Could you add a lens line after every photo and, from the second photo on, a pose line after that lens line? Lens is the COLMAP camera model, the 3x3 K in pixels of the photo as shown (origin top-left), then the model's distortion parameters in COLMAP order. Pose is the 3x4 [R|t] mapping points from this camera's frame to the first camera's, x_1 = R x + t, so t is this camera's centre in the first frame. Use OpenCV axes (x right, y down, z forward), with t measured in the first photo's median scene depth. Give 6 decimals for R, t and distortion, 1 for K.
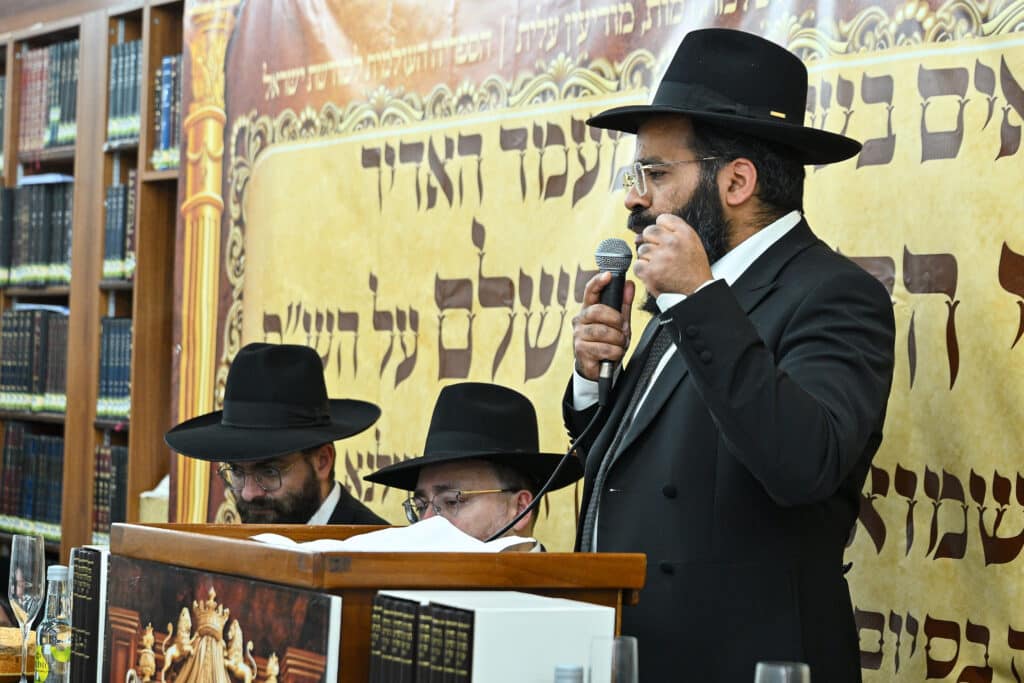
lens RADIAL K [[3090.2, 0, 512.9], [0, 3090.2, 341.0], [0, 0, 1]] dist [-0.033756, 0.000000]
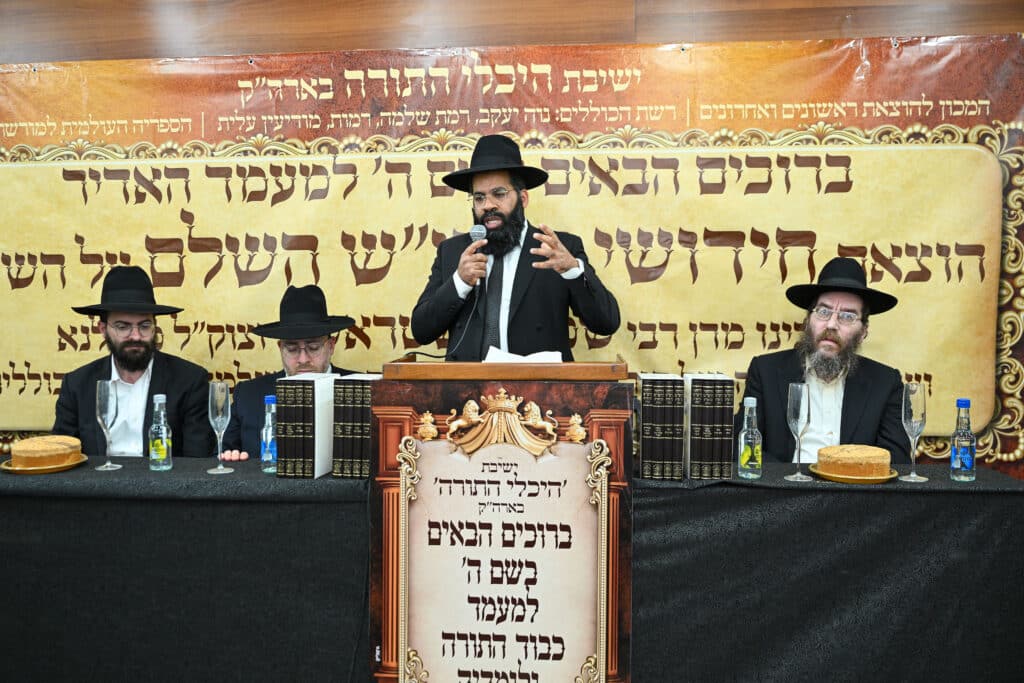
lens RADIAL K [[845.8, 0, 512.4], [0, 845.8, 346.8], [0, 0, 1]] dist [0.009103, -0.000981]
pose [[0.538994, -0.068256, 0.839540, -0.391735], [0.007609, 0.997065, 0.076178, 0.011256], [-0.842275, -0.034671, 0.537931, 0.521328]]
